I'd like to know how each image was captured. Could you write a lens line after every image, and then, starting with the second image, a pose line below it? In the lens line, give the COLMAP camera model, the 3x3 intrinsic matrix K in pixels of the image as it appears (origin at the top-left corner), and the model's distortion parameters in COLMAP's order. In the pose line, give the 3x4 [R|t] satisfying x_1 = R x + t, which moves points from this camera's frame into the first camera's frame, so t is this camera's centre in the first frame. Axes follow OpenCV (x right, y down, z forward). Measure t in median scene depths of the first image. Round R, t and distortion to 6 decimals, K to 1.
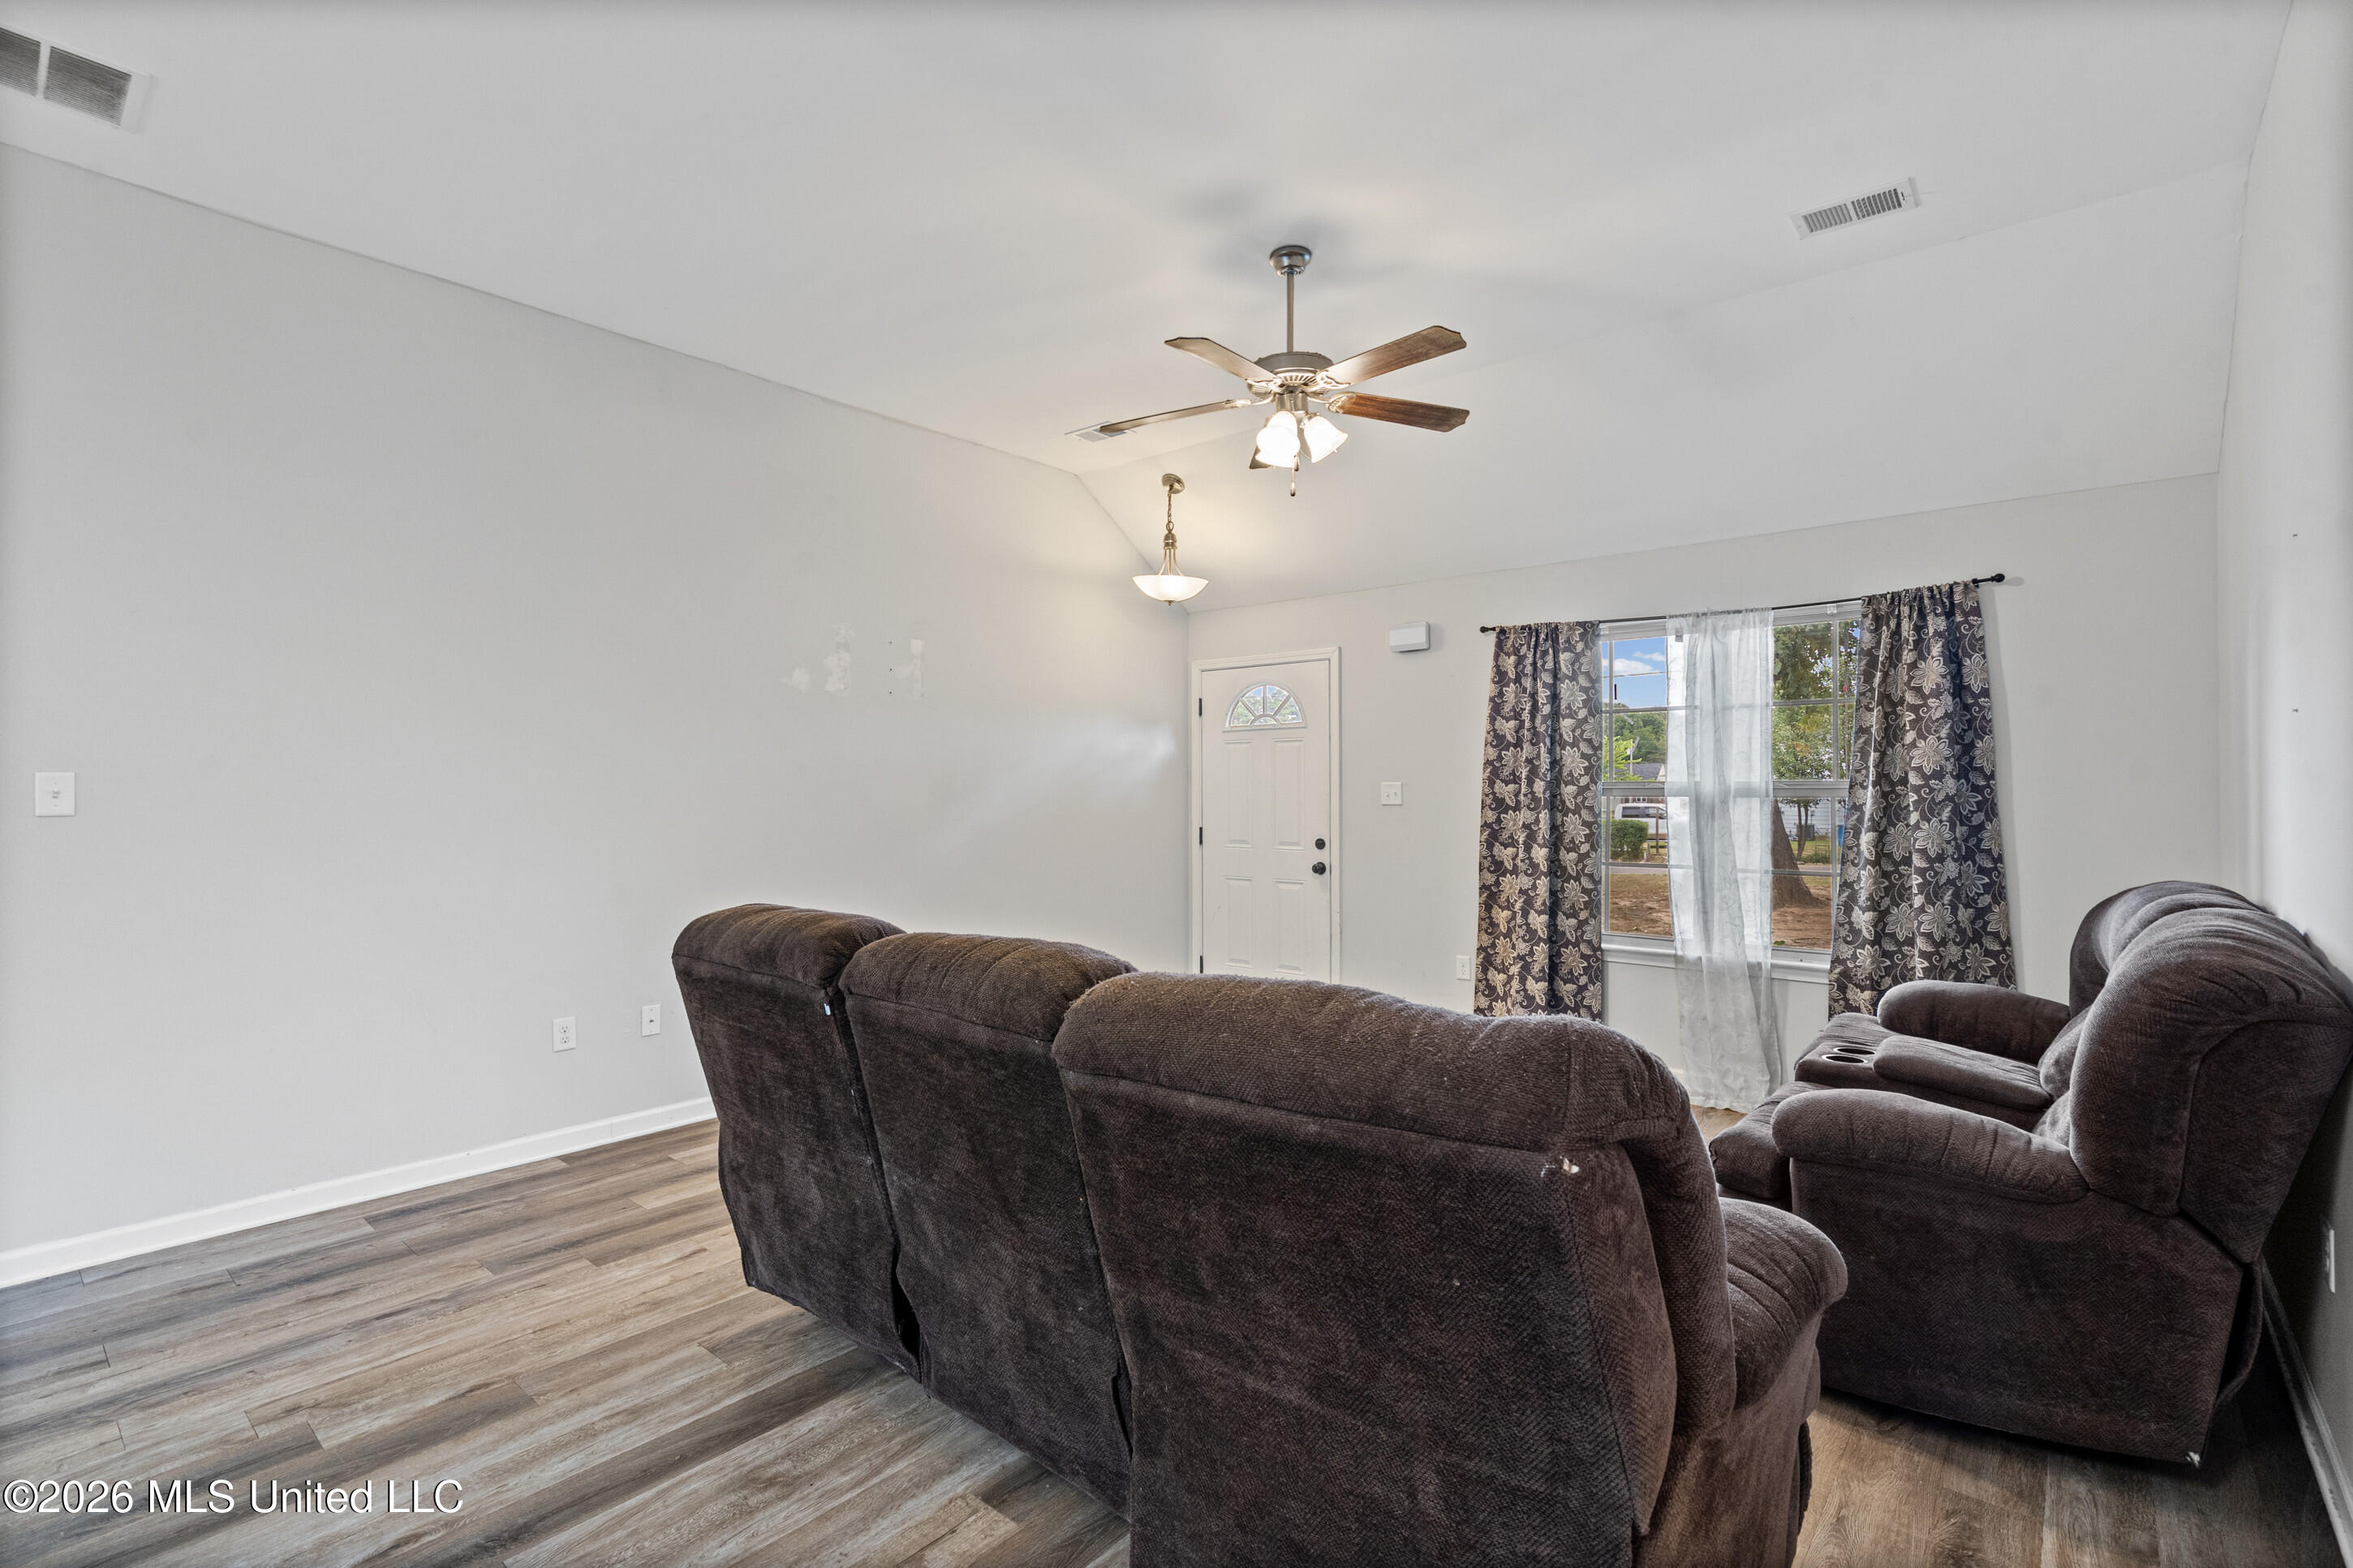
lens RADIAL K [[1065.1, 0, 1173.9], [0, 1065.1, 790.8], [0, 0, 1]] dist [-0.006646, 0.001613]
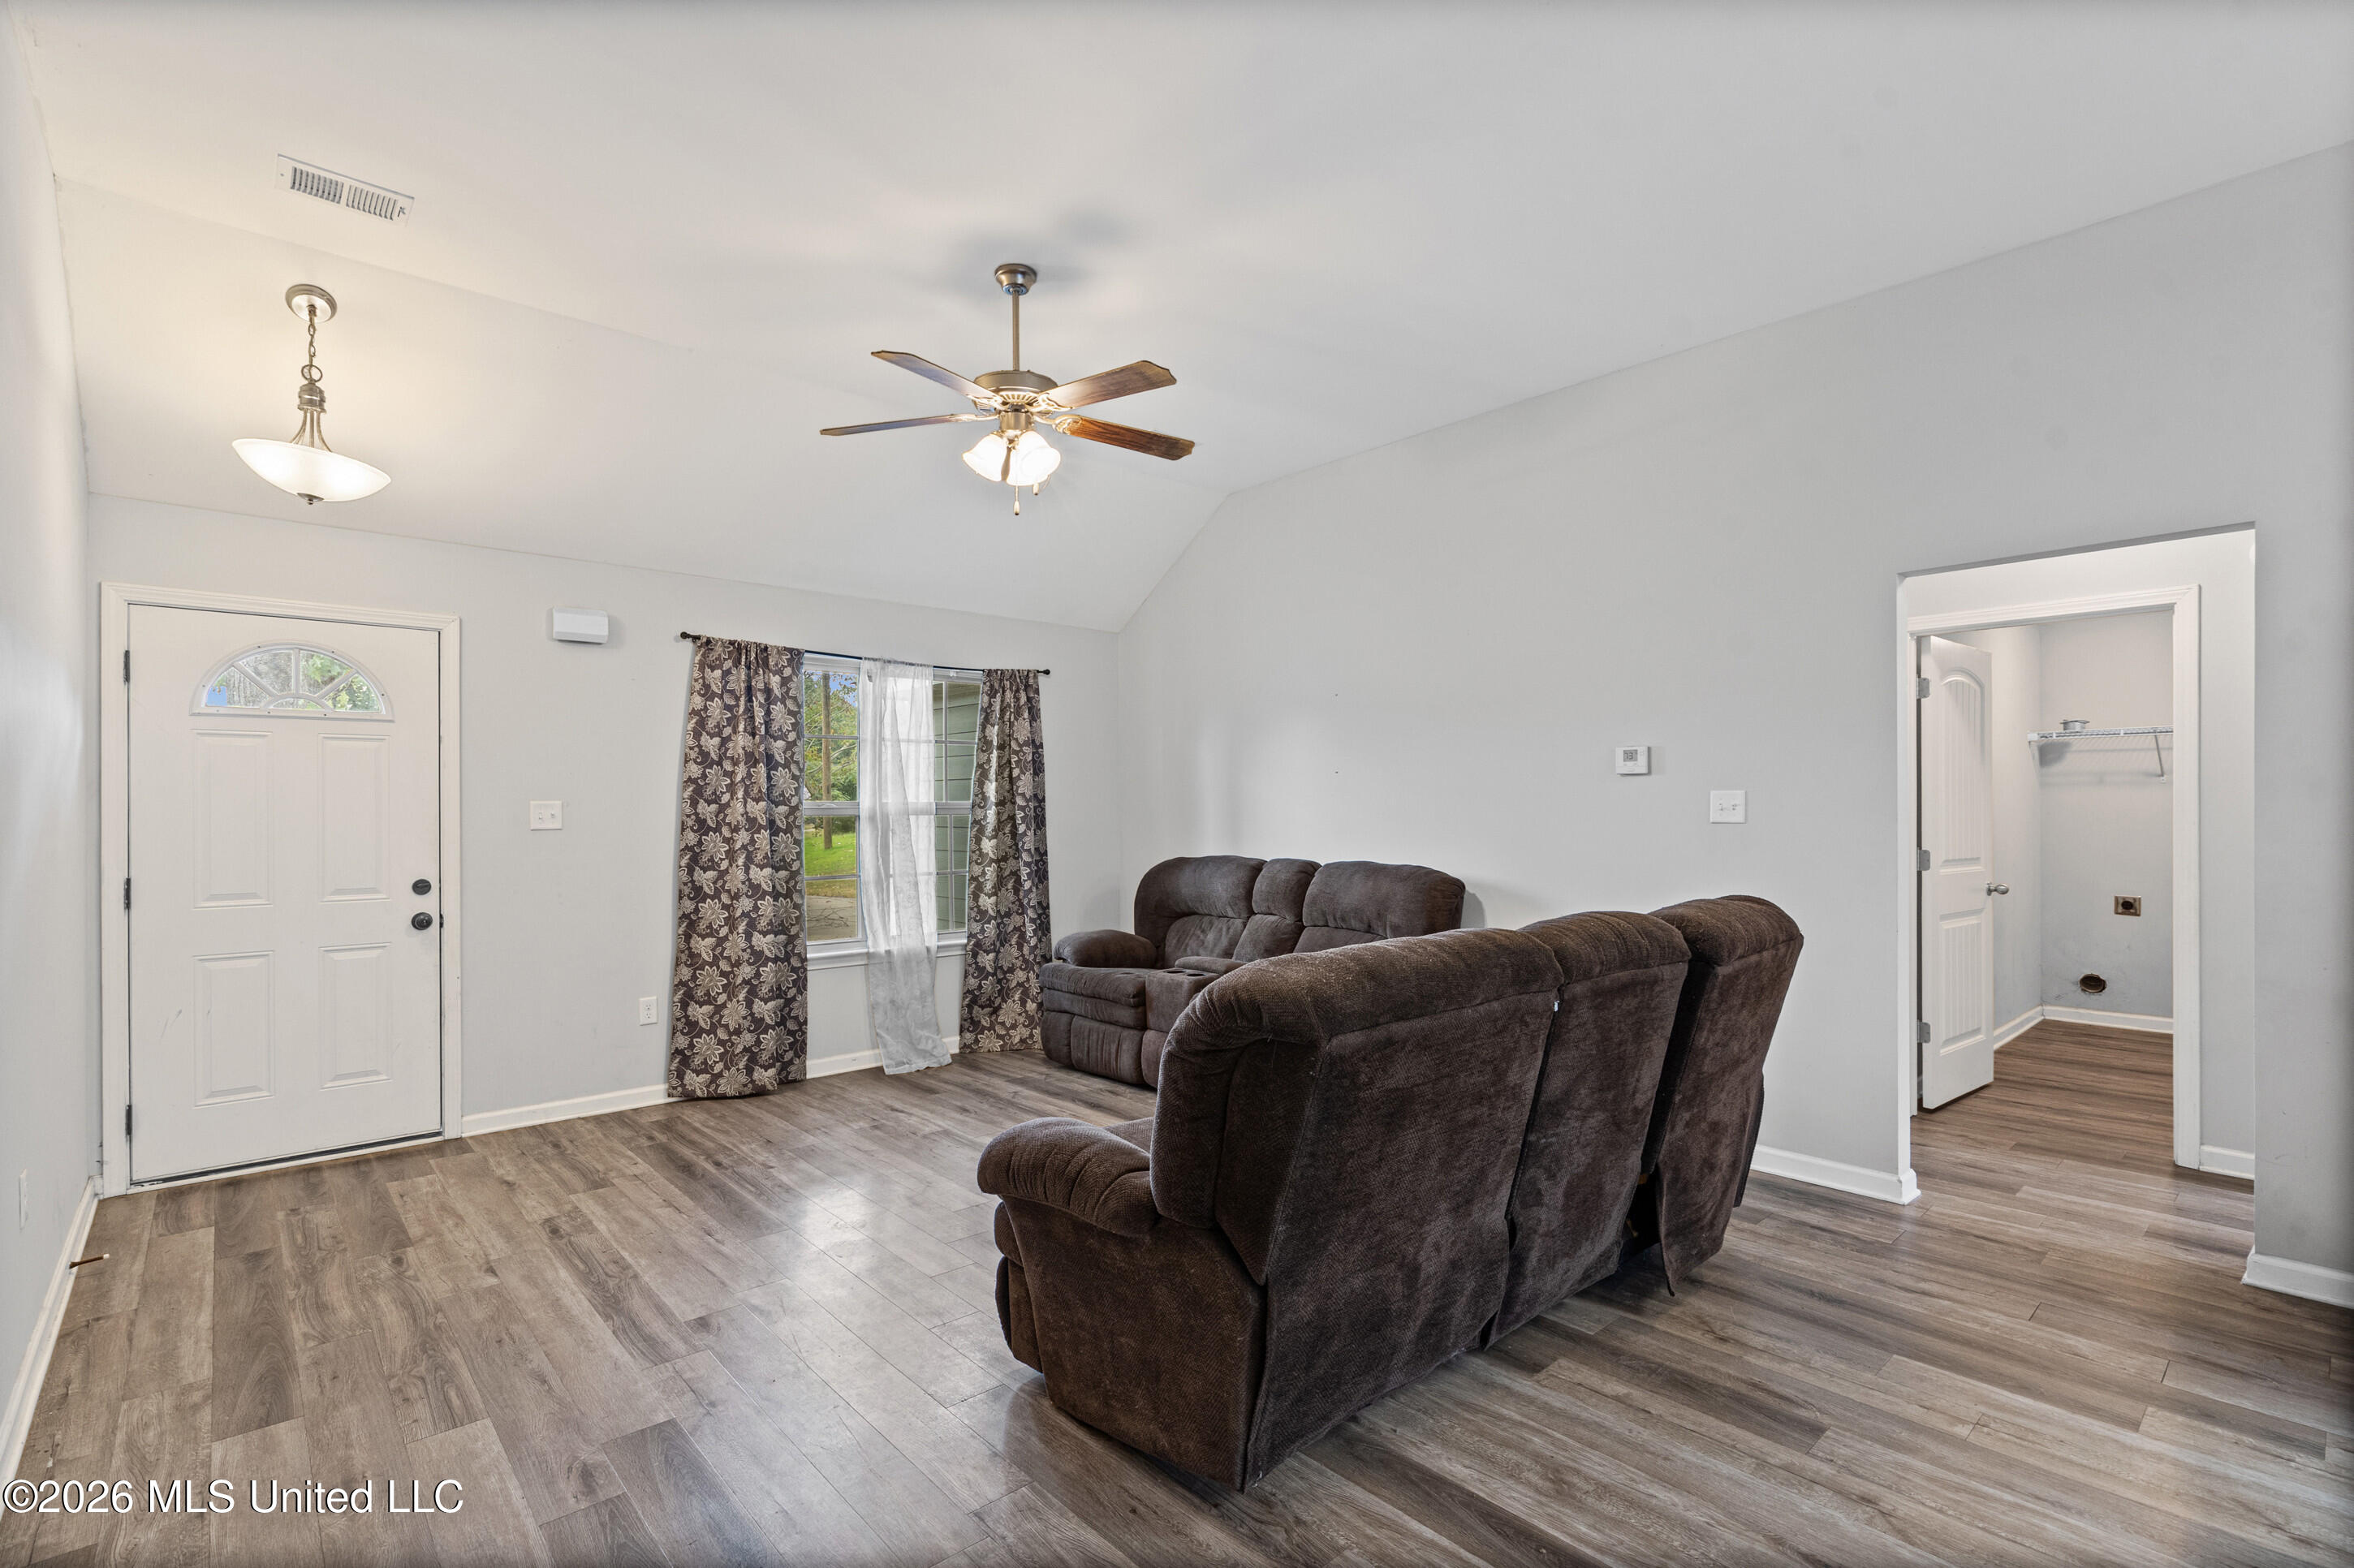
lens RADIAL K [[1065.6, 0, 1135.8], [0, 1065.6, 813.3], [0, 0, 1]] dist [-0.006646, 0.001613]
pose [[0.157316, -0.004948, 0.987536, -0.596430], [0.004609, 0.999980, 0.004276, -0.000409], [-0.987538, 0.003879, 0.157336, 0.507643]]
